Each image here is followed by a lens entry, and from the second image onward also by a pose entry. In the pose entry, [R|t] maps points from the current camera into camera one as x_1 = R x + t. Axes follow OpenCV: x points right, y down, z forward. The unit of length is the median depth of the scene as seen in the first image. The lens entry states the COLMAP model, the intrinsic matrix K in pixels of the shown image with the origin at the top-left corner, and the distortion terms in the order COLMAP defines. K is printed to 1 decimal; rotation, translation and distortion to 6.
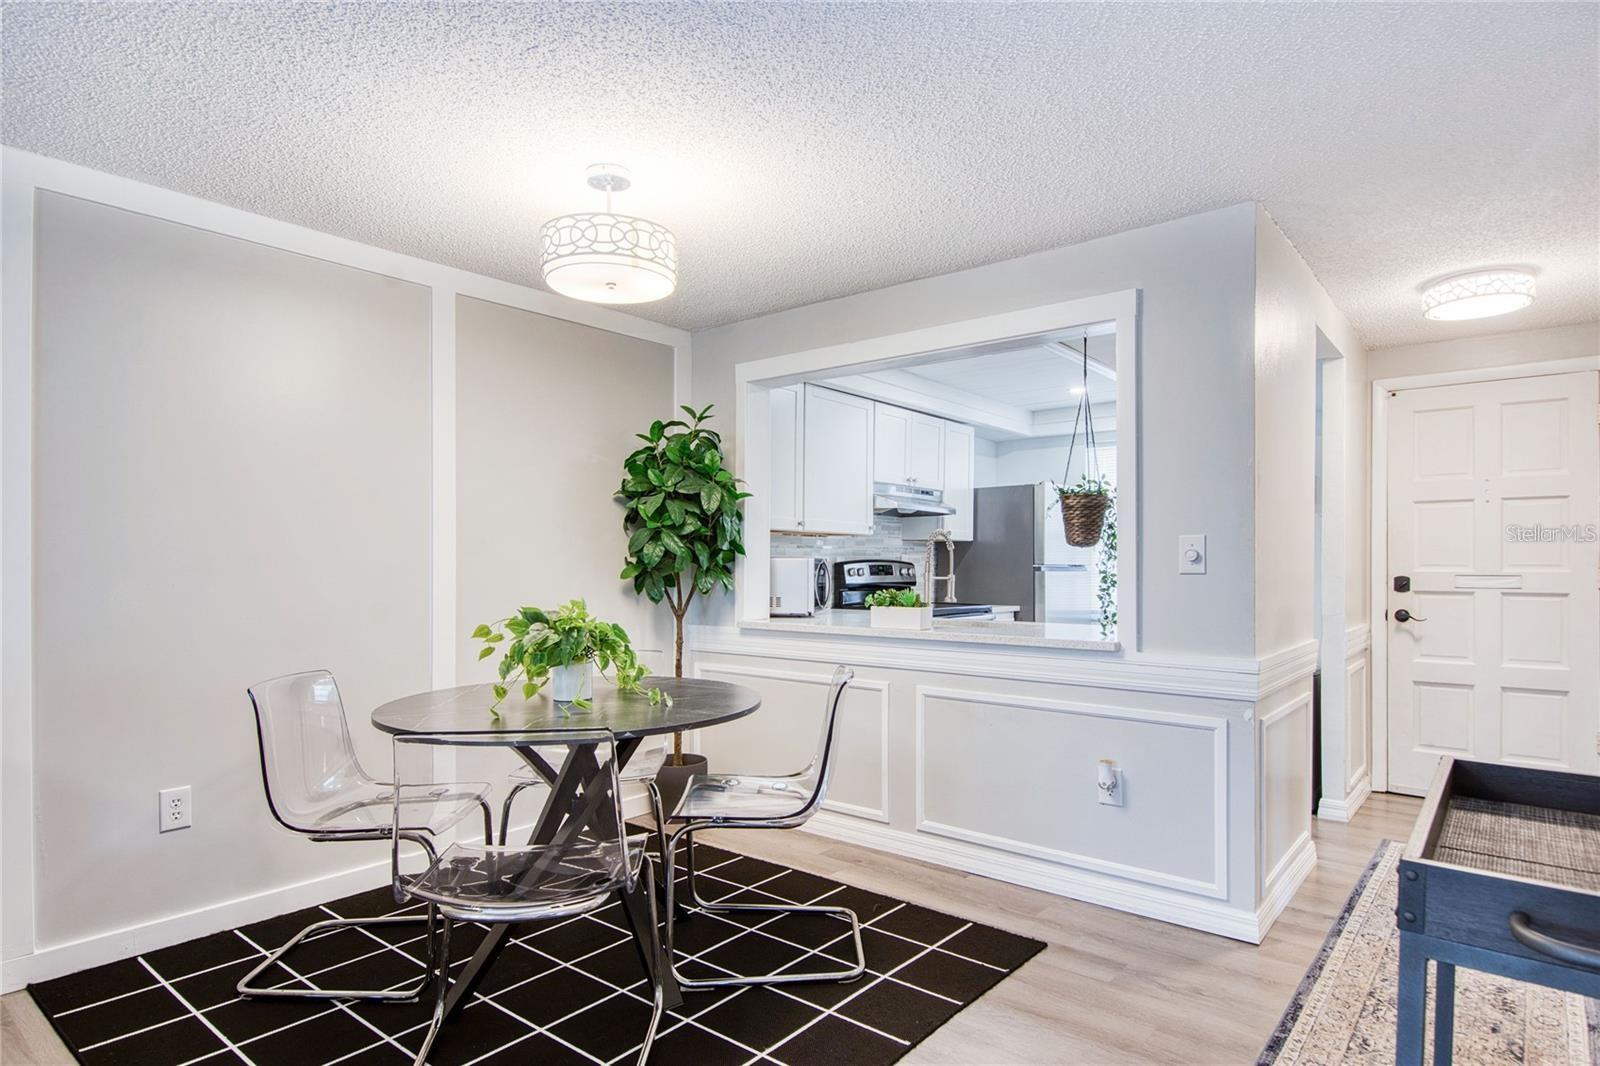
lens RADIAL K [[886.5, 0, 804.8], [0, 886.5, 567.9], [0, 0, 1]] dist [-0.000035, 0.000104]
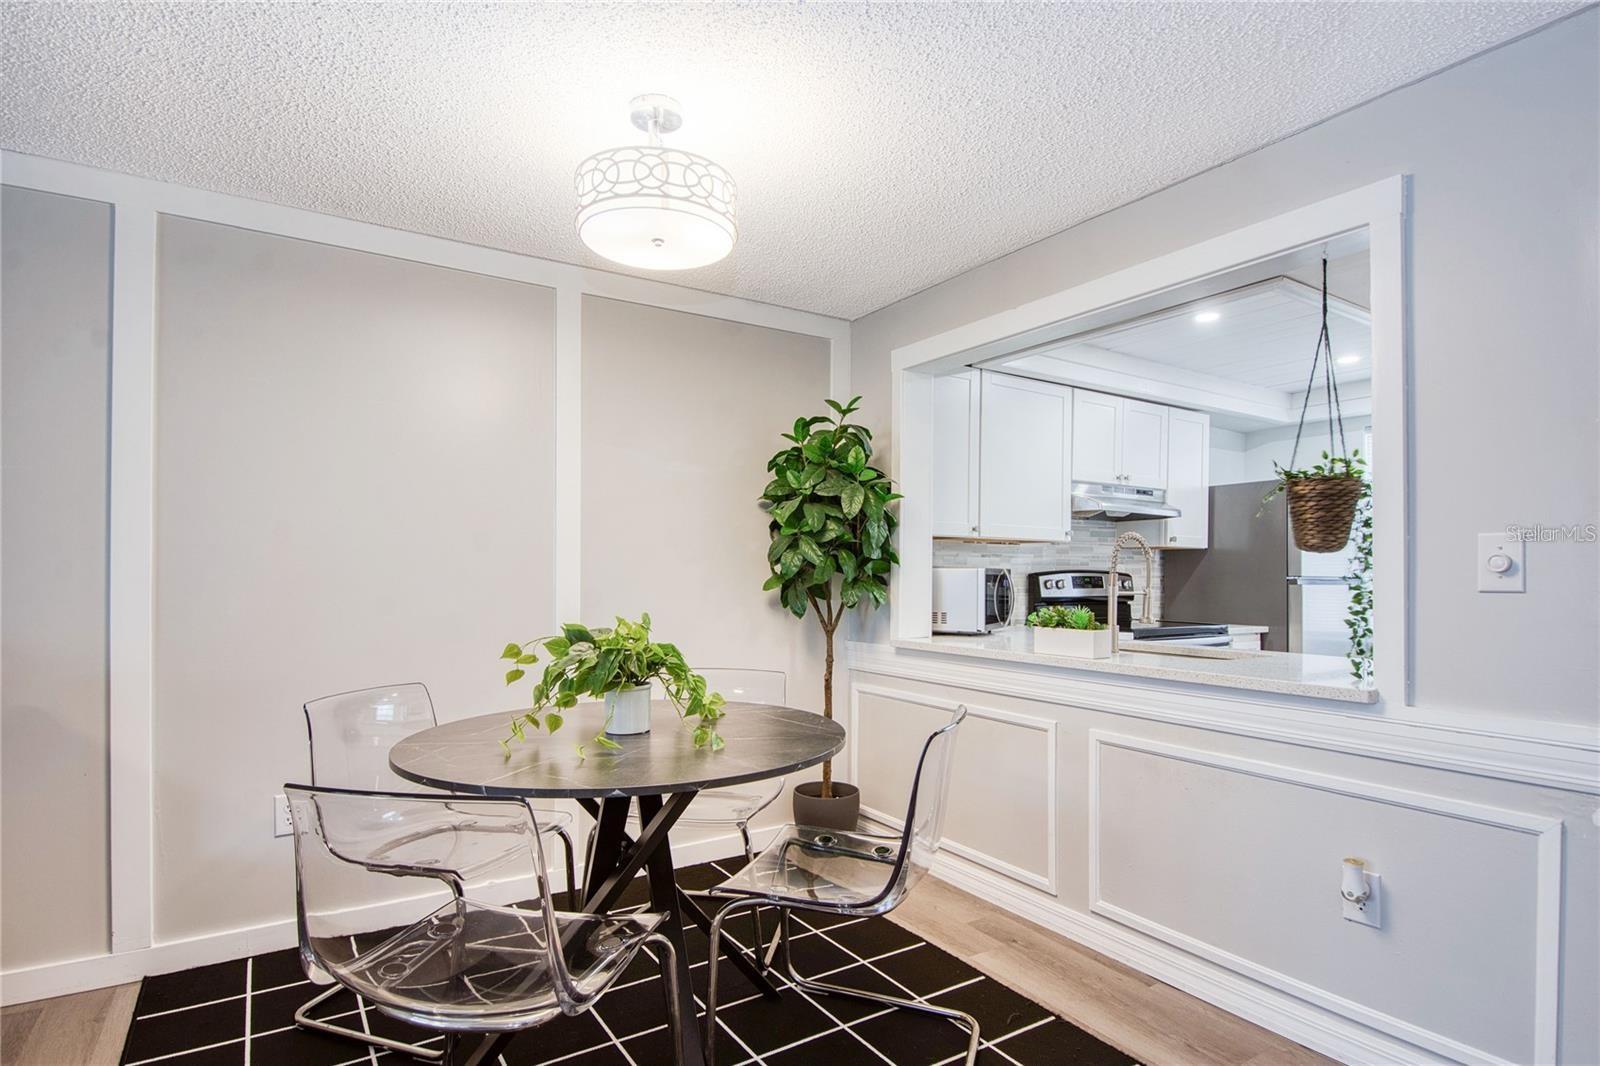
lens RADIAL K [[828.2, 0, 803.5], [0, 828.2, 572.2], [0, 0, 1]] dist [0.006207, -0.009427]
pose [[0.952165, 0.001920, -0.305578, 0.110529], [-0.003995, 0.999973, -0.006165, -0.001704], [0.305558, 0.007090, 0.952147, 0.216510]]
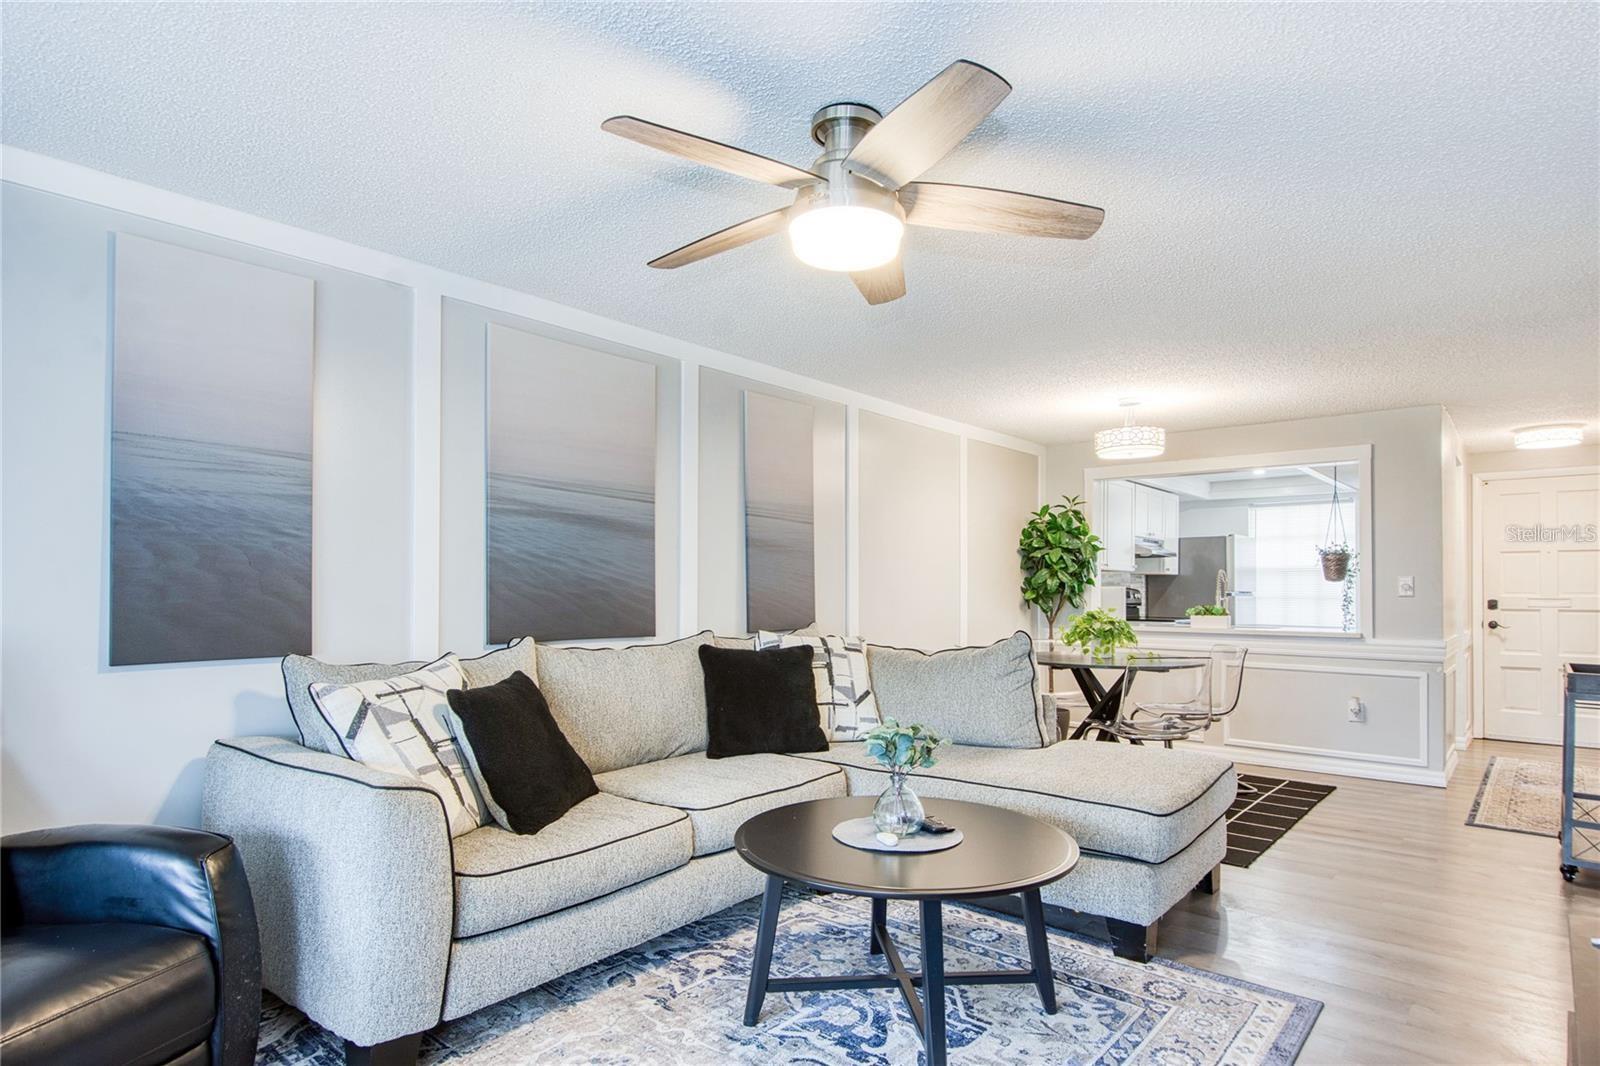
lens RADIAL K [[886.5, 0, 809.4], [0, 886.5, 579.4], [0, 0, 1]] dist [-0.000035, 0.000104]
pose [[0.999953, 0.003250, -0.009081, -0.679412], [-0.003396, 0.999866, -0.016026, 0.004089], [0.009028, 0.016056, 0.999830, -0.753542]]
